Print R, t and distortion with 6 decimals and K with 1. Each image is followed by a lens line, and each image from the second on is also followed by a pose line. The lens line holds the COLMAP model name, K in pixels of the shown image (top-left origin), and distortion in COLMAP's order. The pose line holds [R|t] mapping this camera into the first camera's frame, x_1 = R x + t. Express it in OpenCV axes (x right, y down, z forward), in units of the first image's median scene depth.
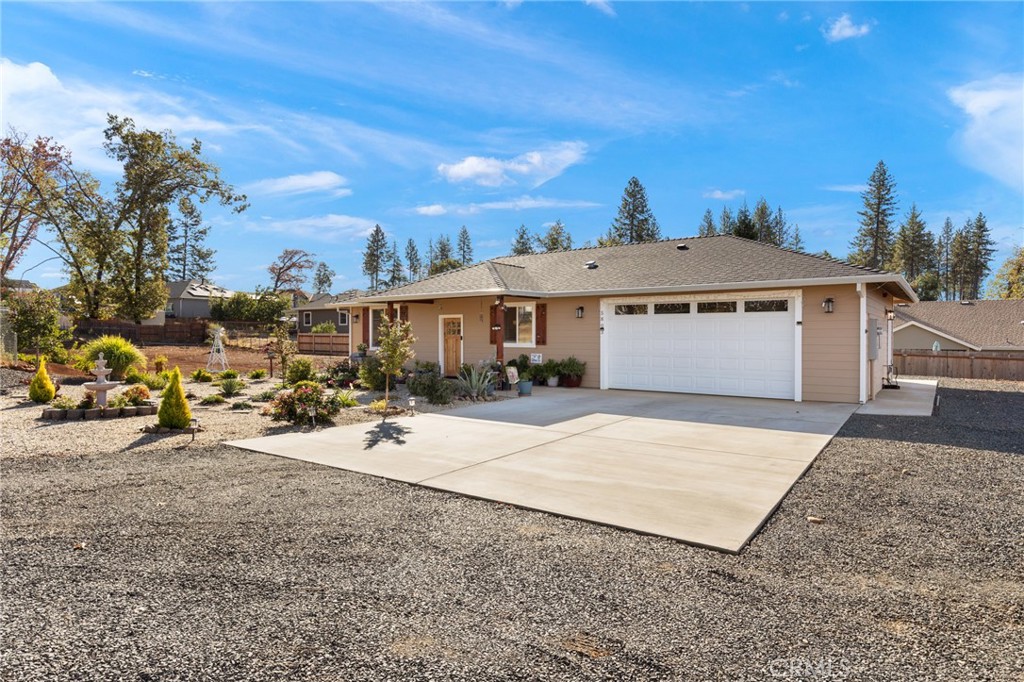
lens RADIAL K [[582.4, 0, 522.8], [0, 582.4, 333.4], [0, 0, 1]] dist [0.008288, -0.000595]
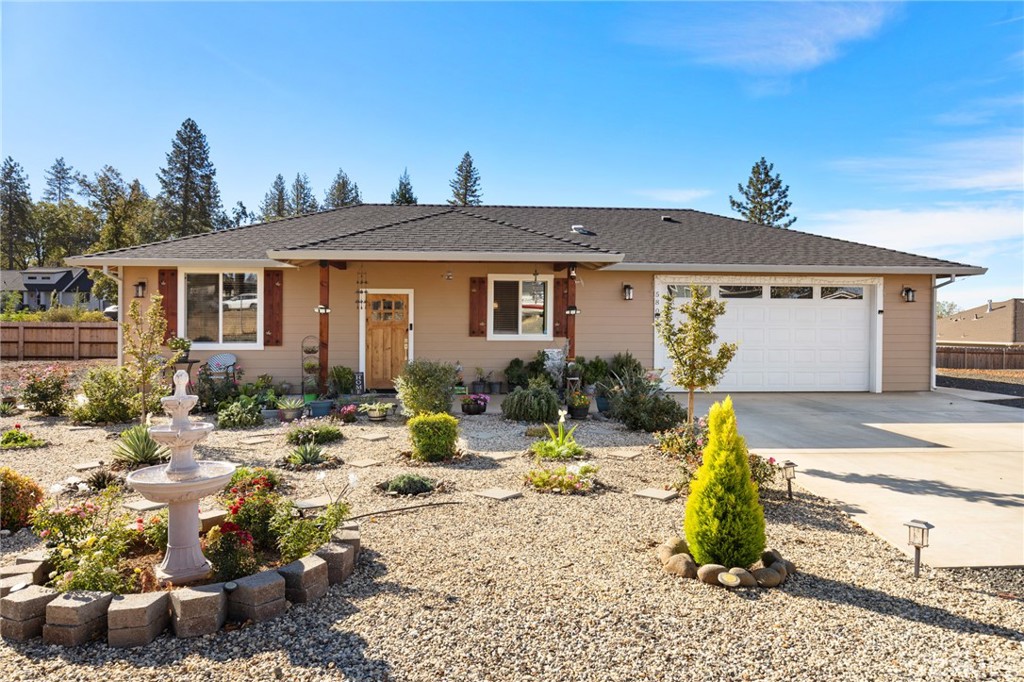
lens RADIAL K [[667.2, 0, 513.6], [0, 667.2, 341.4], [0, 0, 1]] dist [0.002653, 0.003734]
pose [[0.769199, -0.013943, 0.638857, -0.309564], [-0.004601, 0.999615, 0.027355, 0.001802], [-0.638992, -0.023981, 0.768839, 0.237693]]
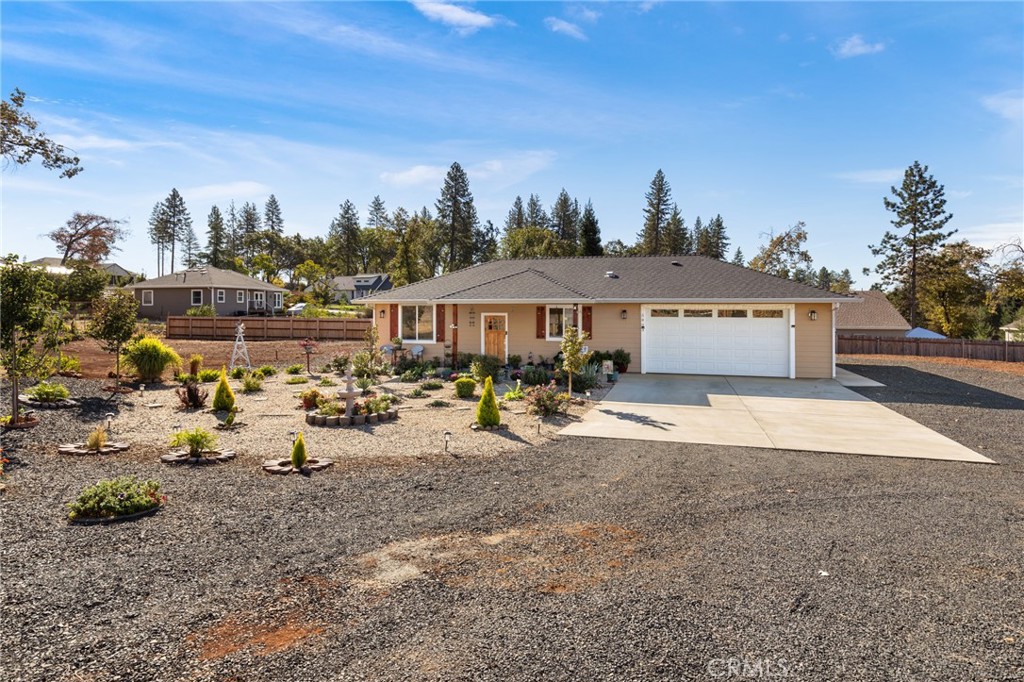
lens RADIAL K [[555.1, 0, 520.6], [0, 555.1, 316.3], [0, 0, 1]] dist [0.009827, -0.004016]
pose [[0.940569, -0.006567, 0.339538, -0.296754], [-0.000012, 0.999812, 0.019372, -0.031064], [-0.339601, -0.018224, 0.940393, -0.047300]]
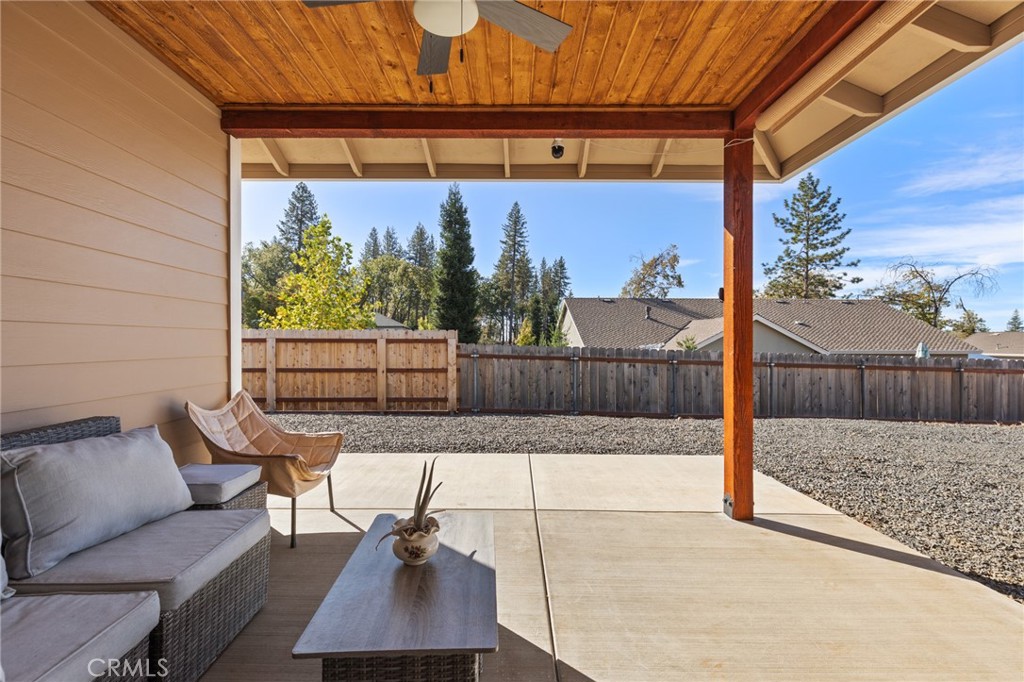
lens RADIAL K [[466.2, 0, 520.4], [0, 466.2, 339.9], [0, 0, 1]] dist [0.002262, -0.000465]
pose [[0.805075, 0.001781, 0.593170, 0.111081], [-0.001464, 0.999998, -0.001015, 0.013569], [-0.593171, -0.000052, 0.805076, 0.841993]]
